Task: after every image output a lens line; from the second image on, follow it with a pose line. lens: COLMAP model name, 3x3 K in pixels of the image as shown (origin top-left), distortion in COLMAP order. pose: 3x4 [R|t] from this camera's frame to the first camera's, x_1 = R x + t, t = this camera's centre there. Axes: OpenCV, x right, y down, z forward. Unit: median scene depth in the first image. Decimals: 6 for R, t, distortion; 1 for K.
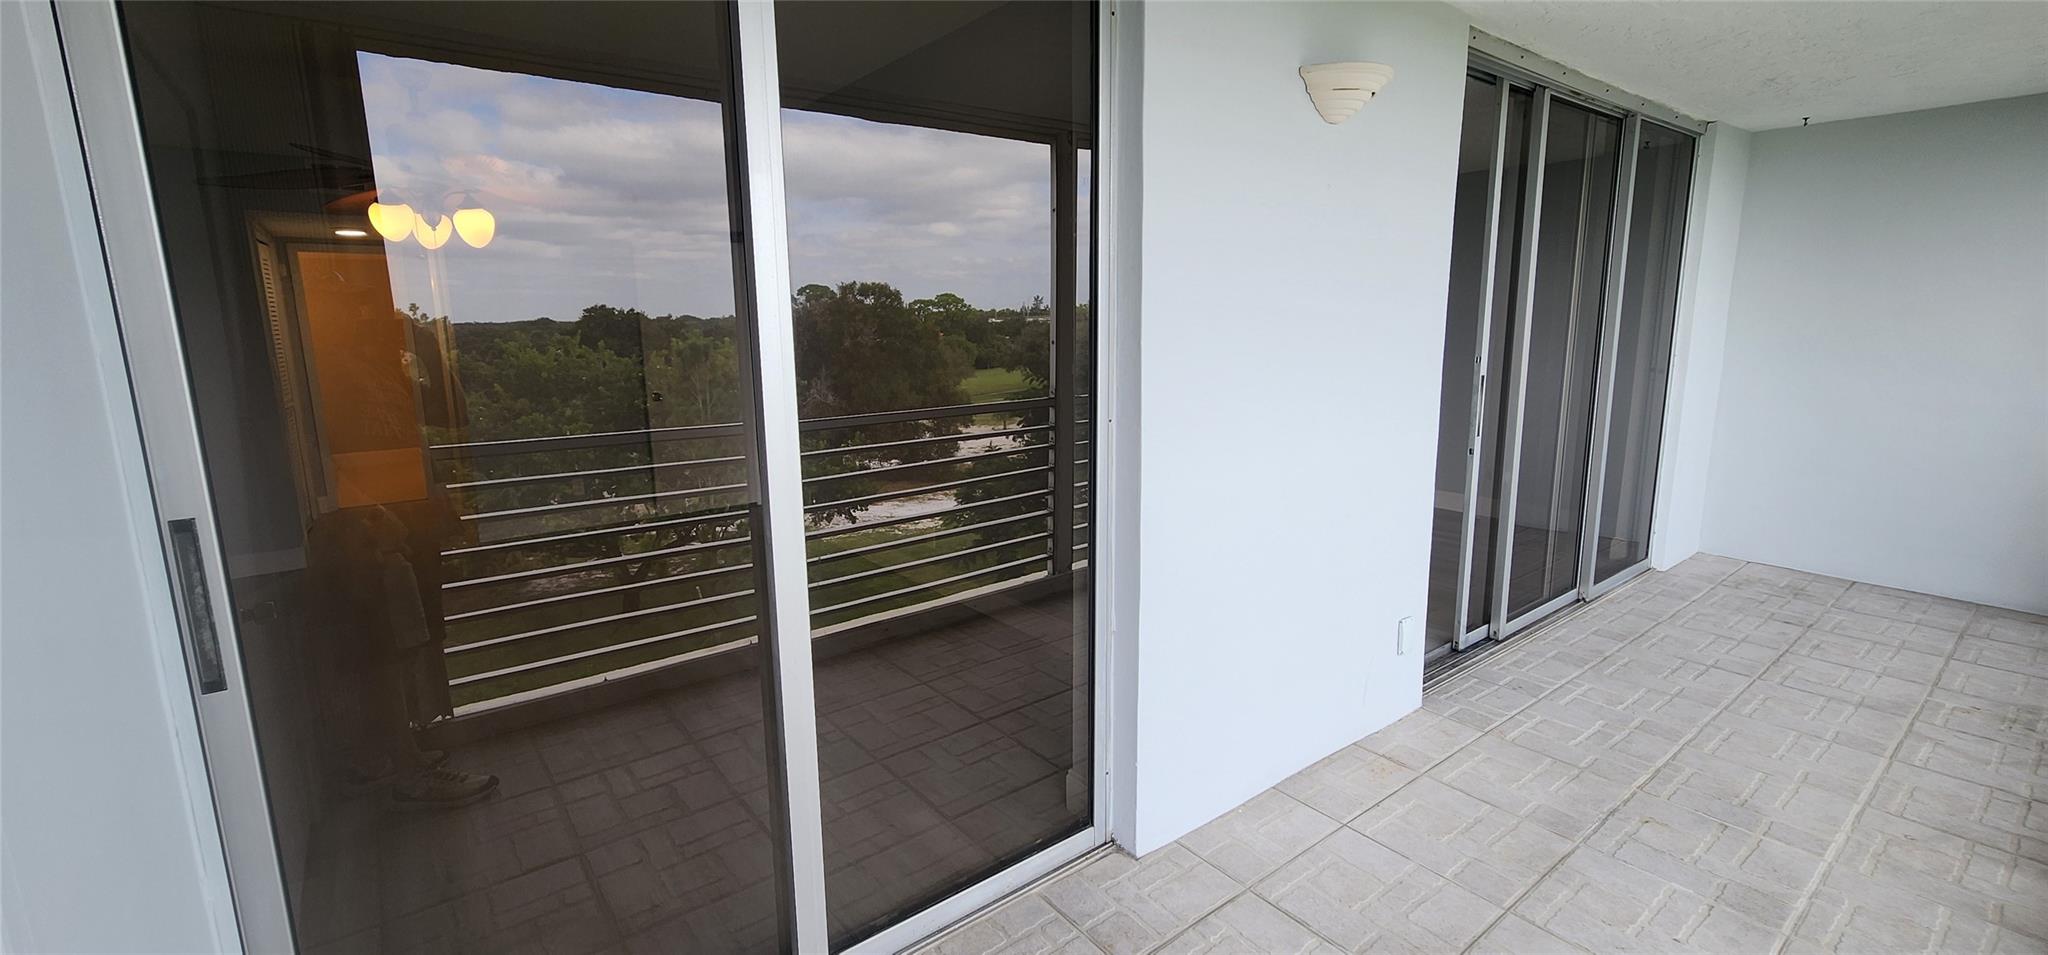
lens RADIAL K [[839.9, 0, 1013.1], [0, 839.9, 477.9], [0, 0, 1]] dist [-0.002087, 0.001216]
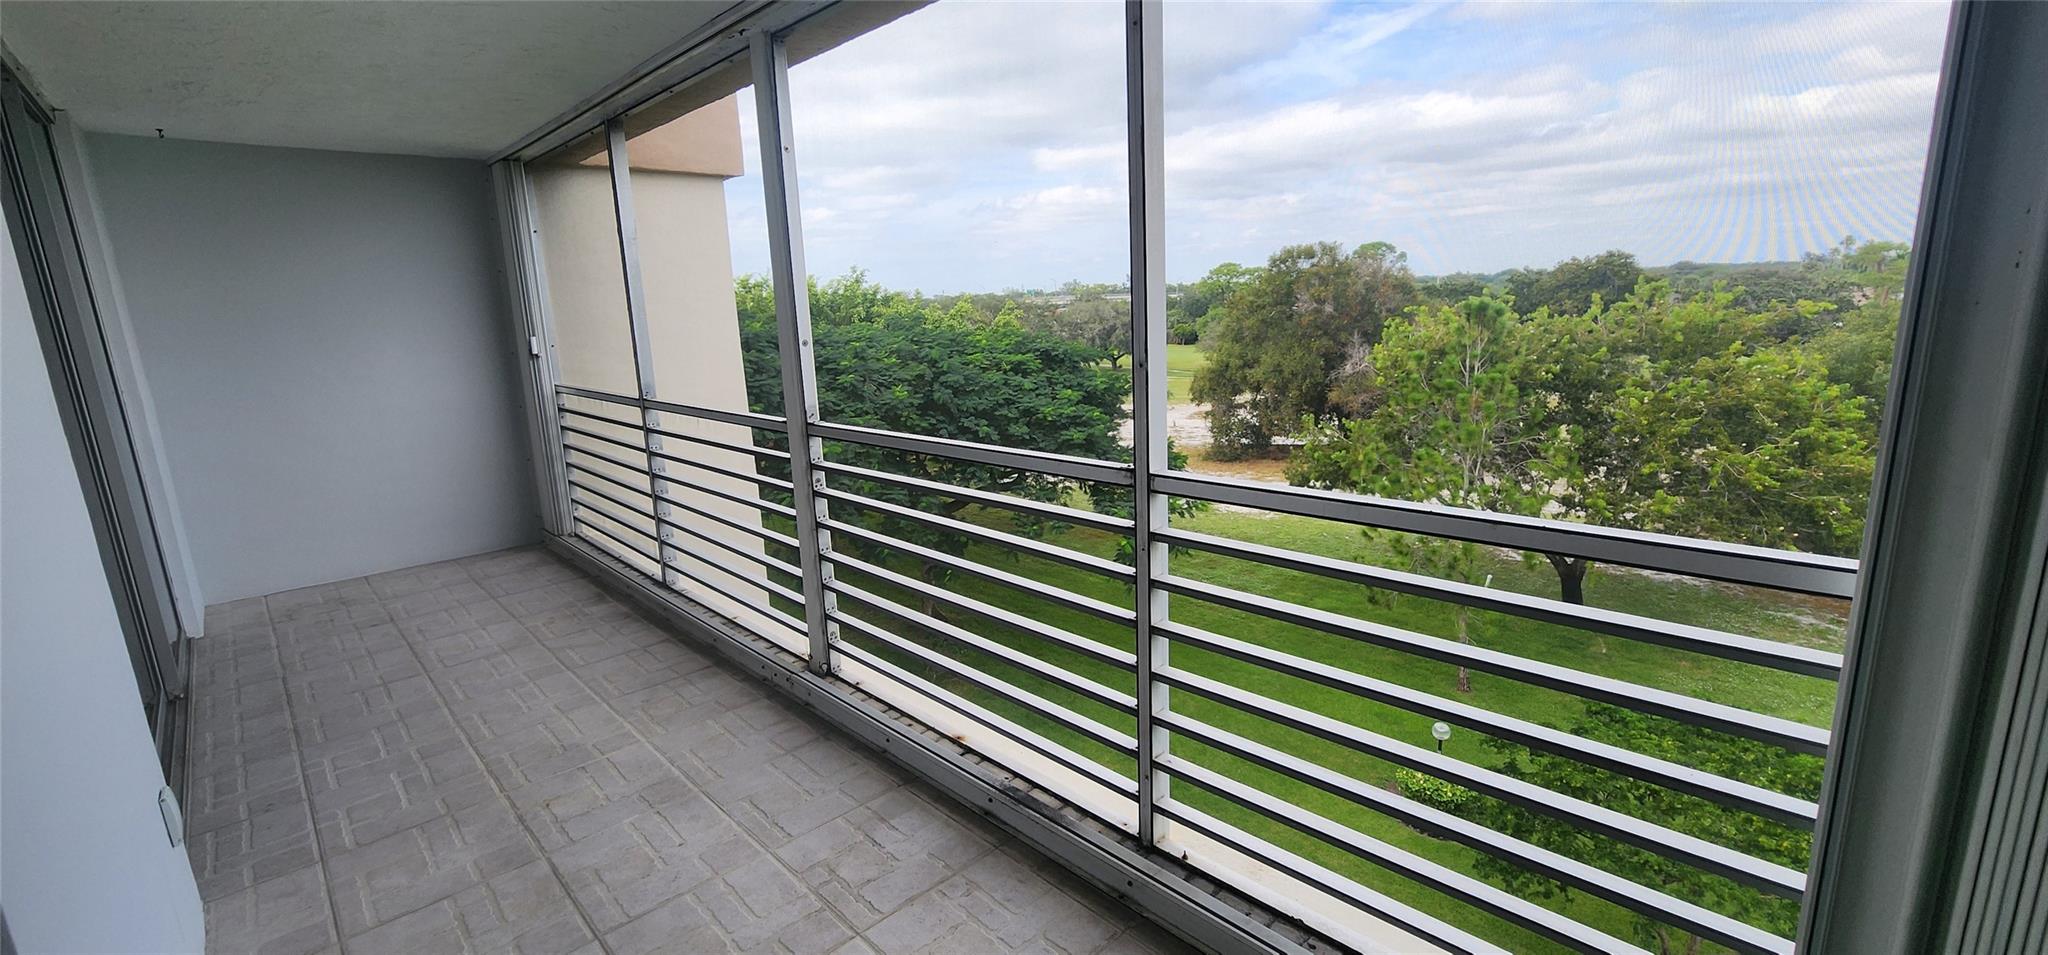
lens RADIAL K [[839.9, 0, 1031.8], [0, 839.9, 470.7], [0, 0, 1]] dist [-0.002087, 0.001216]
pose [[-0.121496, -0.186770, 0.974862, -0.254766], [0.229151, 0.950329, 0.210628, -0.068162], [-0.965779, 0.248981, -0.072662, 0.369152]]
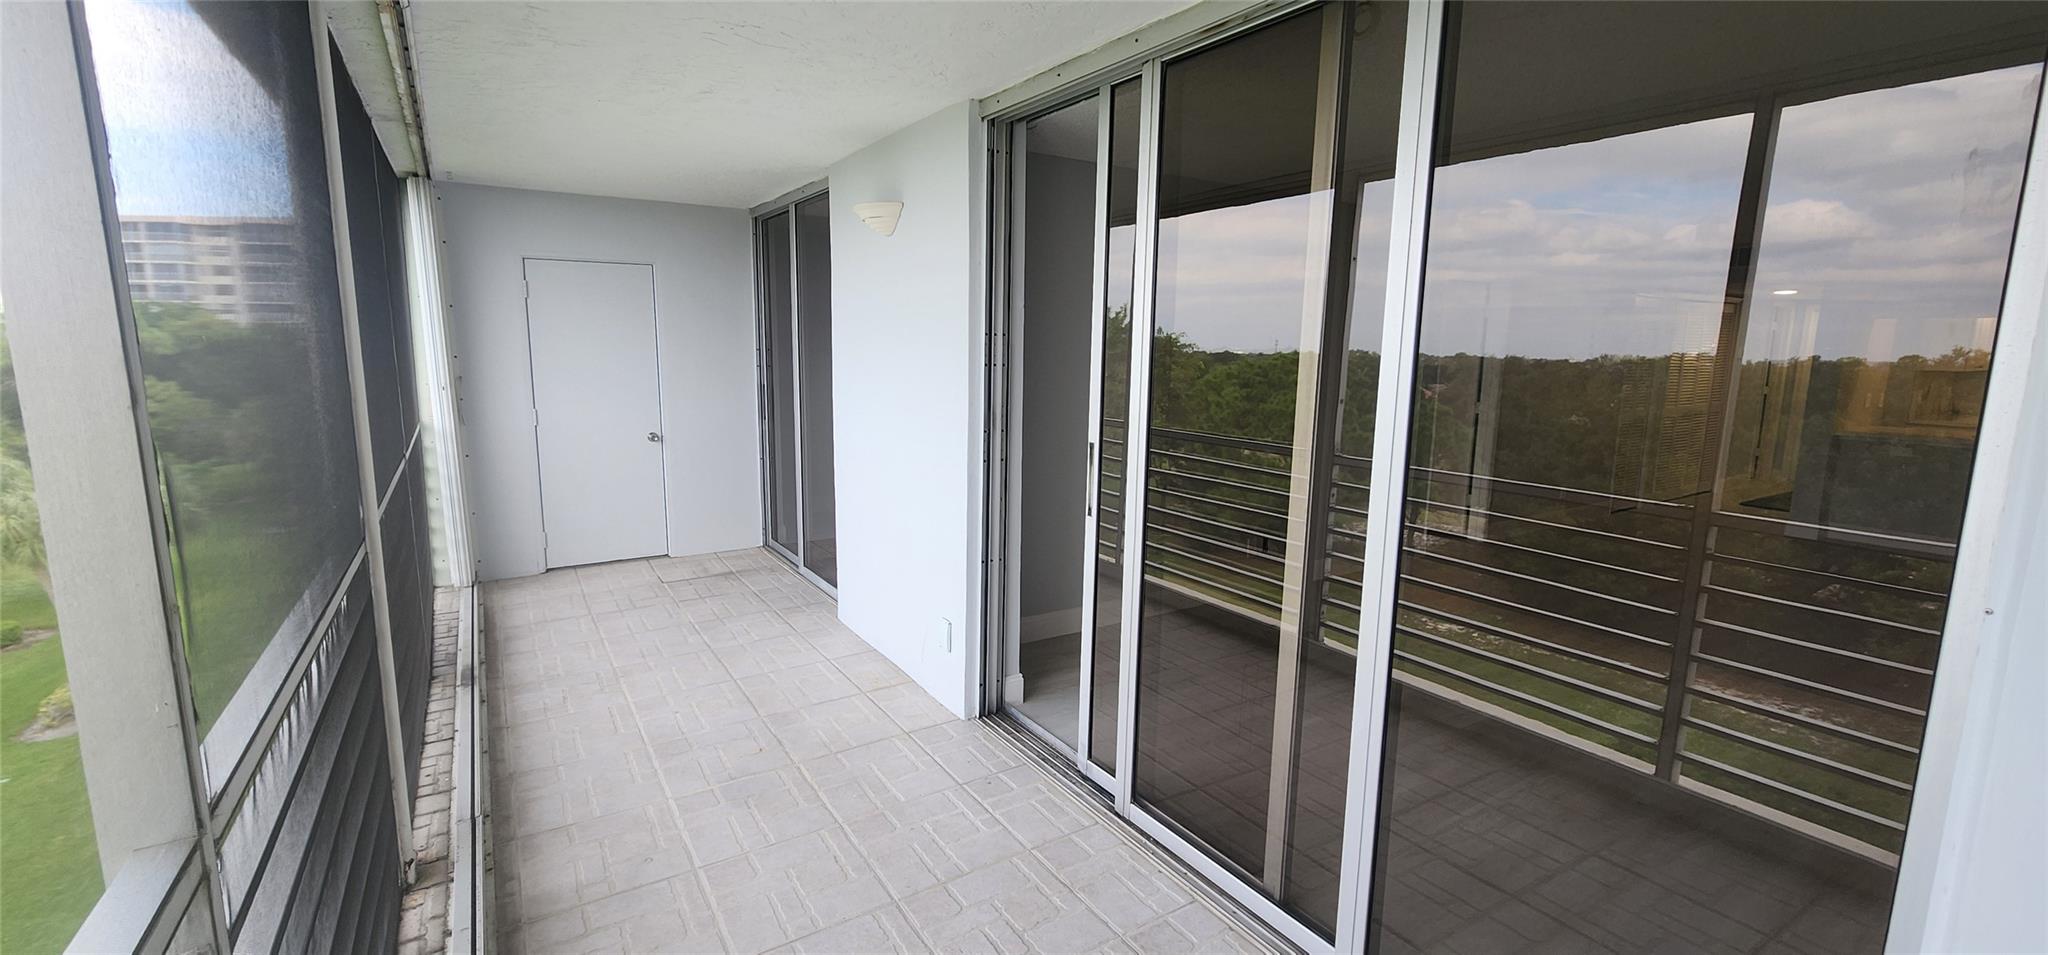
lens RADIAL K [[839.9, 0, 1010.6], [0, 839.9, 490.7], [0, 0, 1]] dist [-0.002087, 0.001216]
pose [[-0.092125, 0.172199, -0.980745, 1.834601], [-0.205264, 0.960495, 0.187925, -0.281340], [0.974361, 0.218624, -0.053139, 1.297036]]
